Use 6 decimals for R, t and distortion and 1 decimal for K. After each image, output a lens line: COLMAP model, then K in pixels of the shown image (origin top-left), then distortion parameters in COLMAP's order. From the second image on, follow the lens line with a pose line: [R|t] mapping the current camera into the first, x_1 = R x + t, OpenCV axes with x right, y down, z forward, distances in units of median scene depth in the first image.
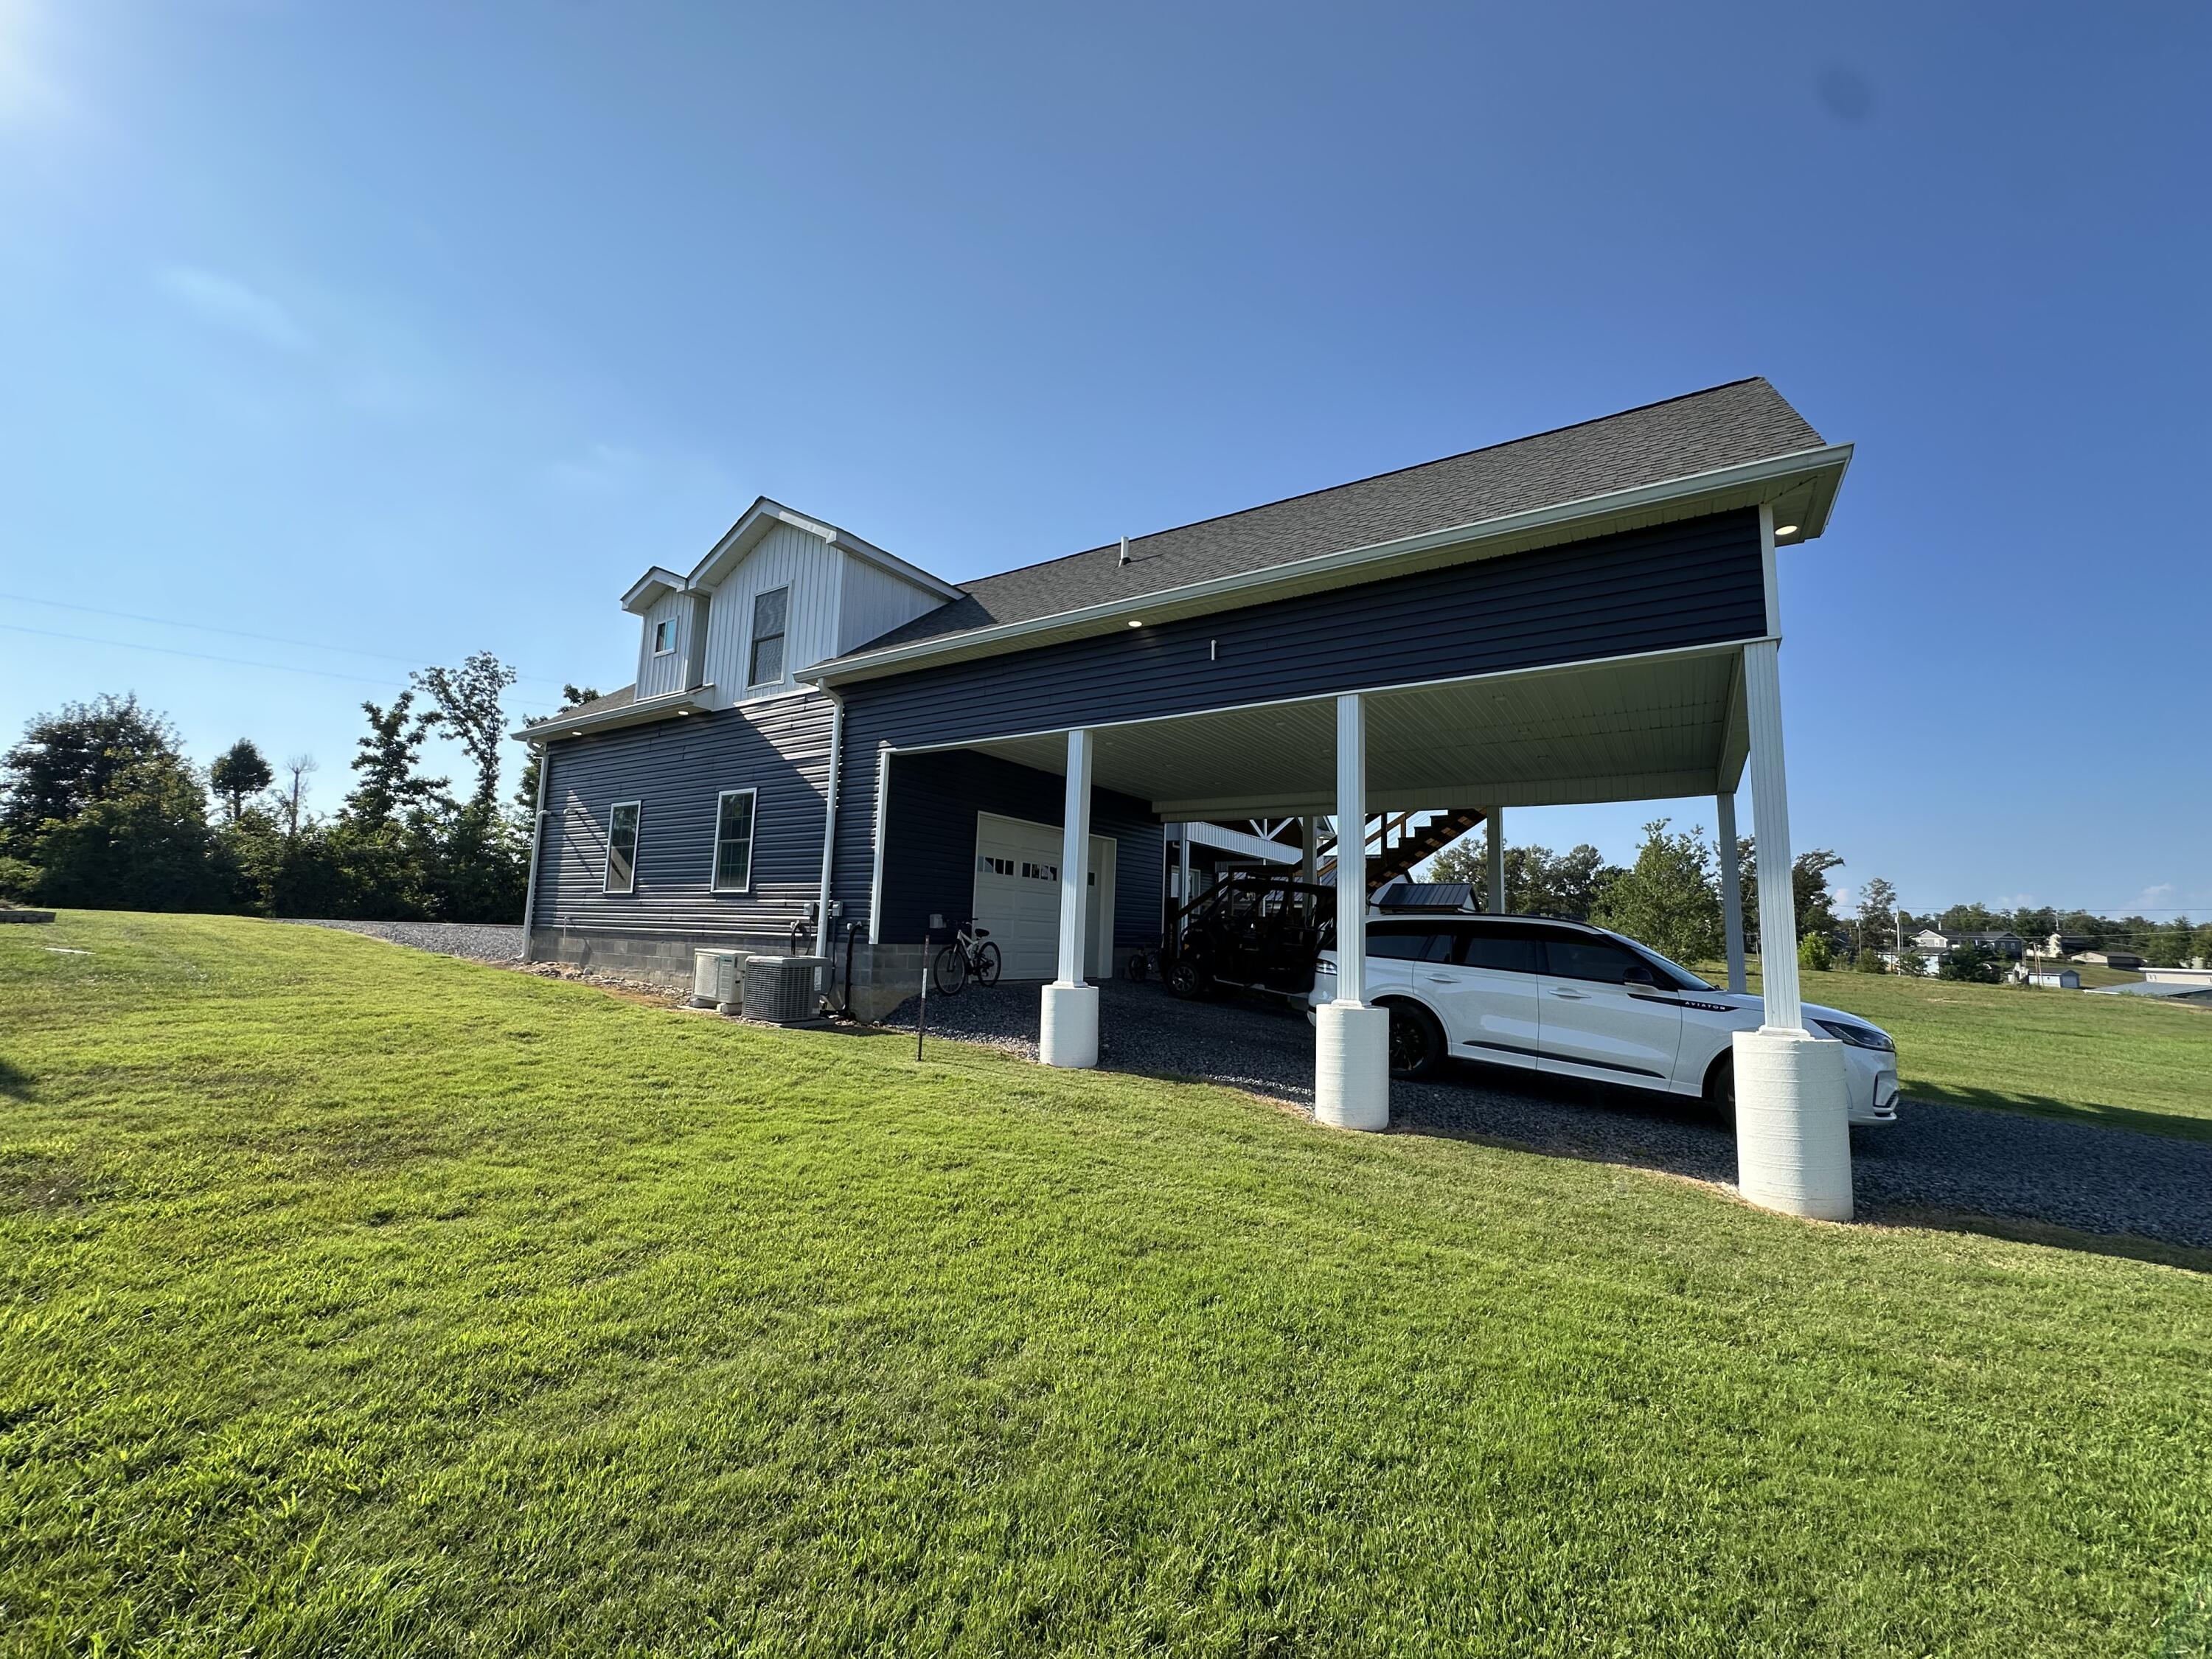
lens RADIAL K [[882.1, 0, 1099.1], [0, 882.1, 829.4], [0, 0, 1]] dist [-0.004329, 0.000329]
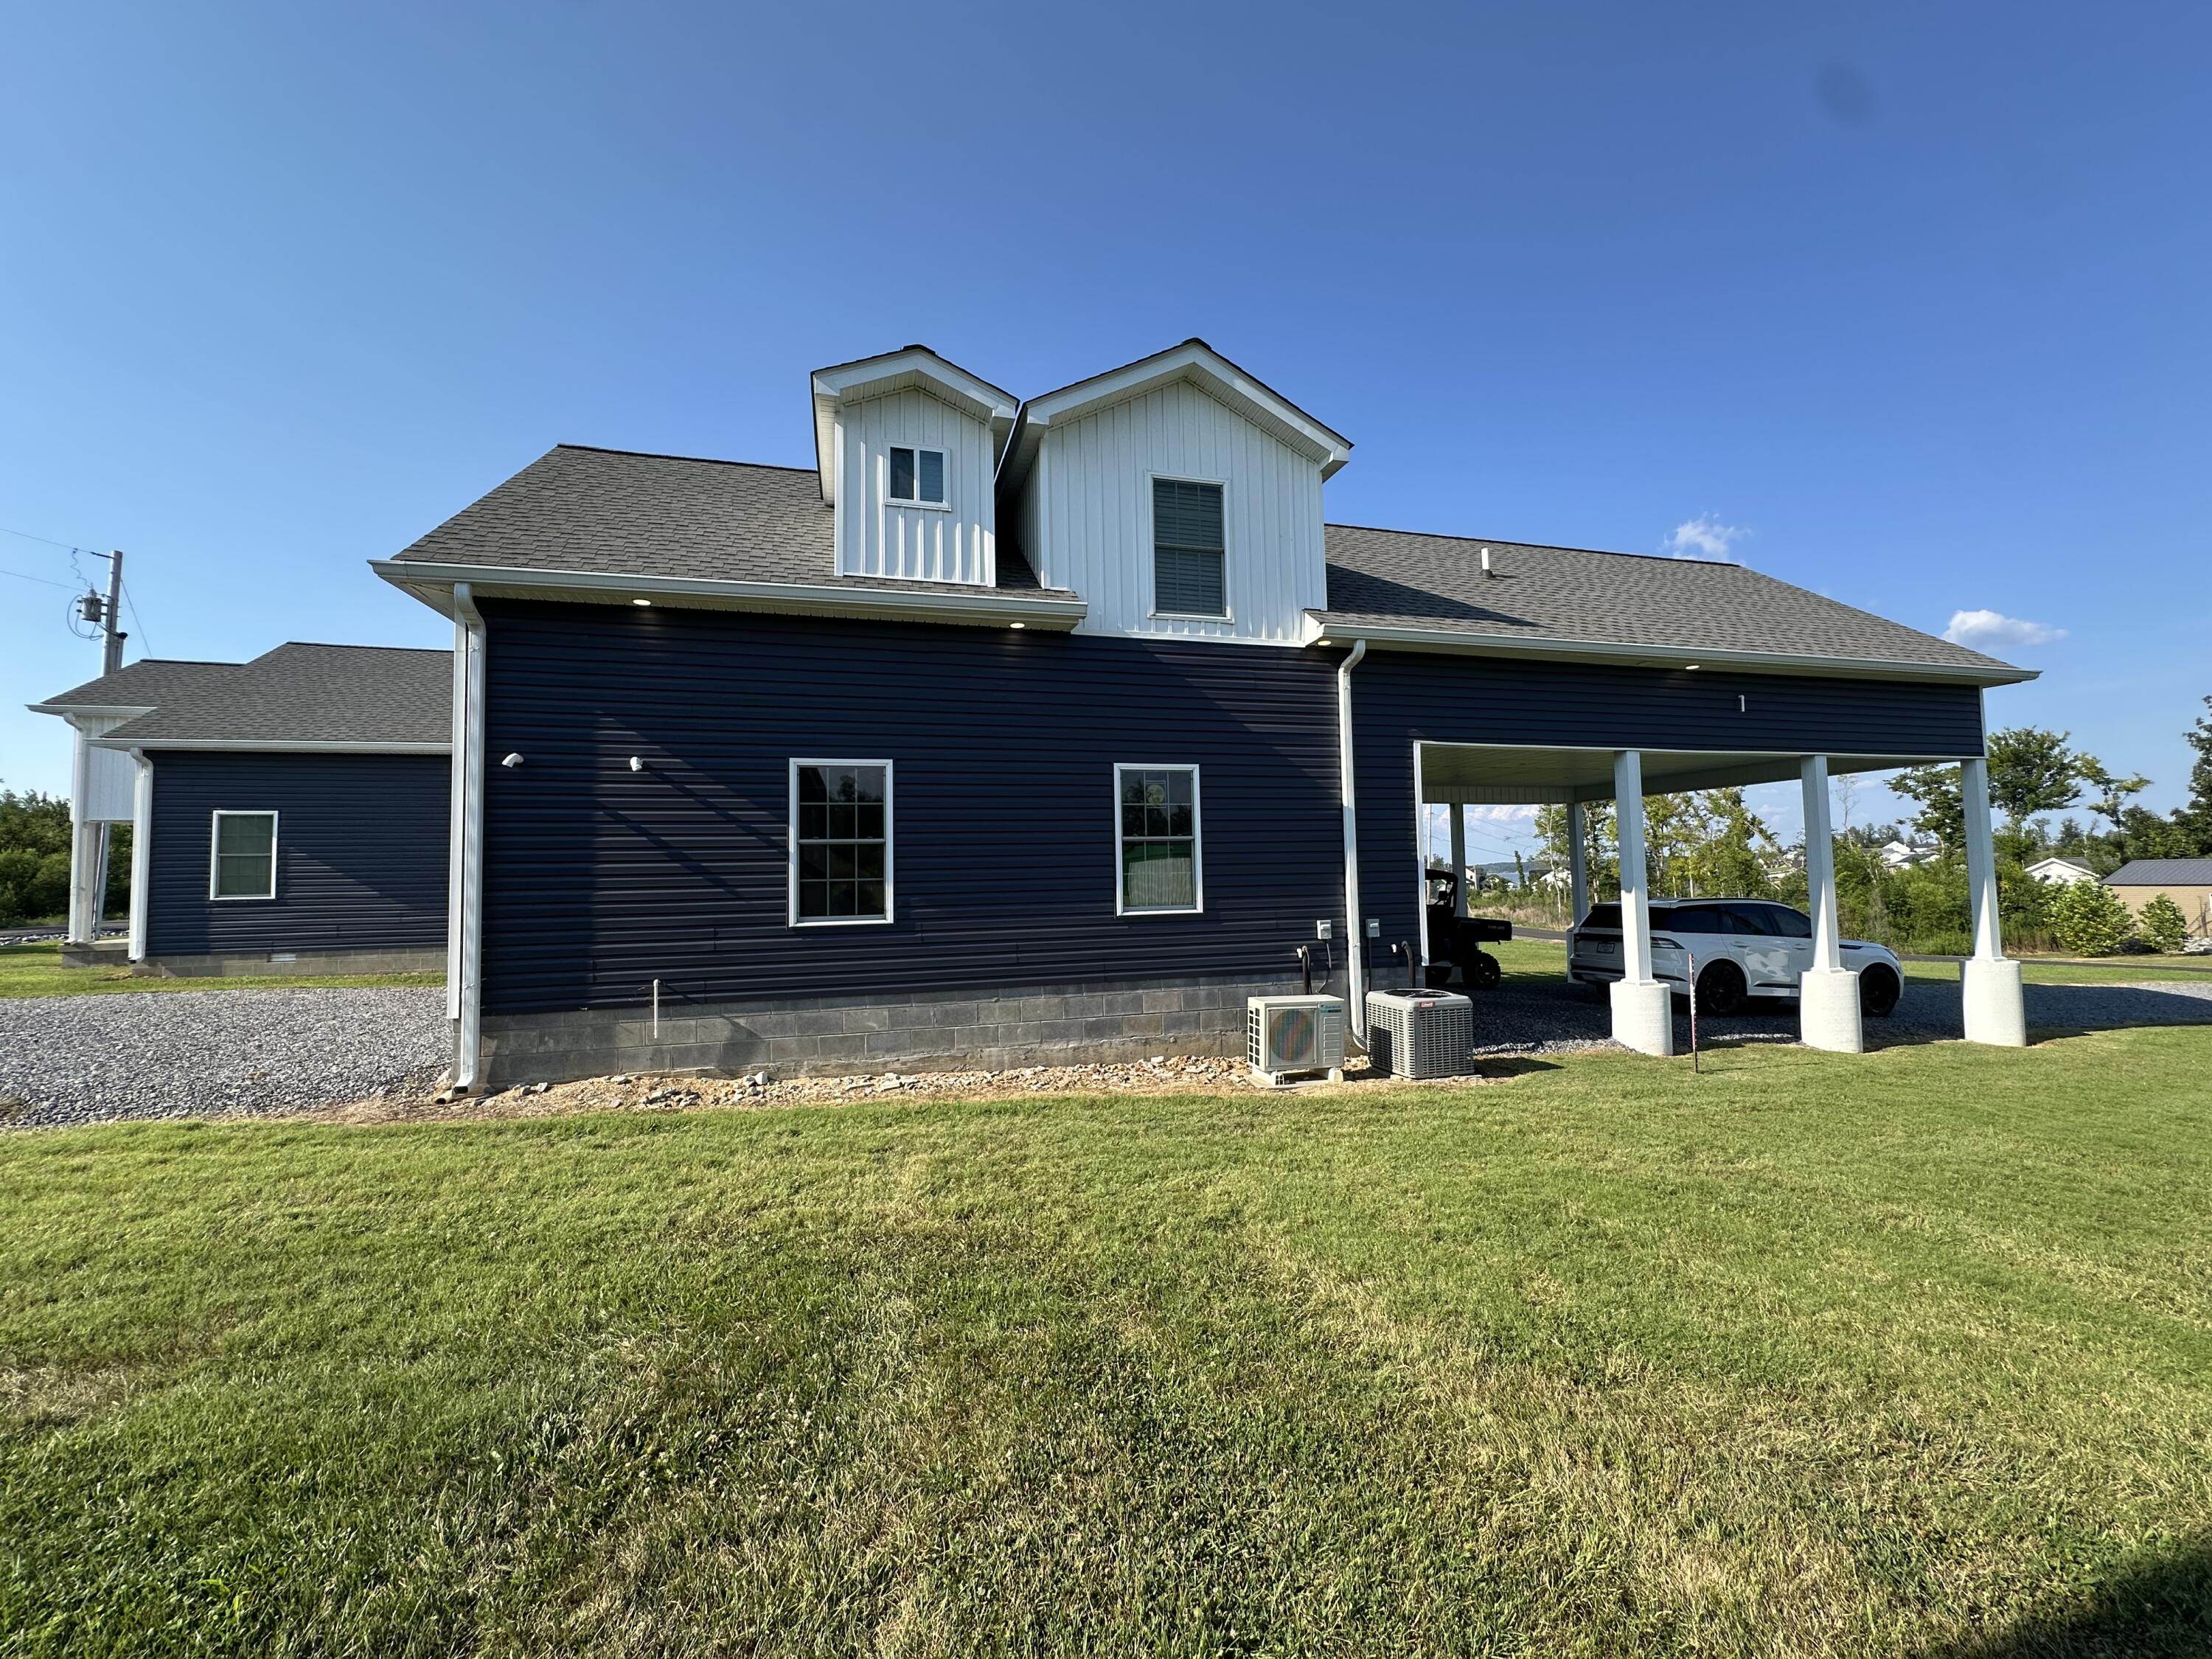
lens RADIAL K [[882.1, 0, 1101.3], [0, 882.1, 826.9], [0, 0, 1]] dist [-0.004329, 0.000329]
pose [[0.654660, 0.000210, 0.755923, -1.092660], [-0.052097, 0.997635, 0.044841, -0.028106], [-0.754126, -0.068736, 0.653123, 0.664722]]
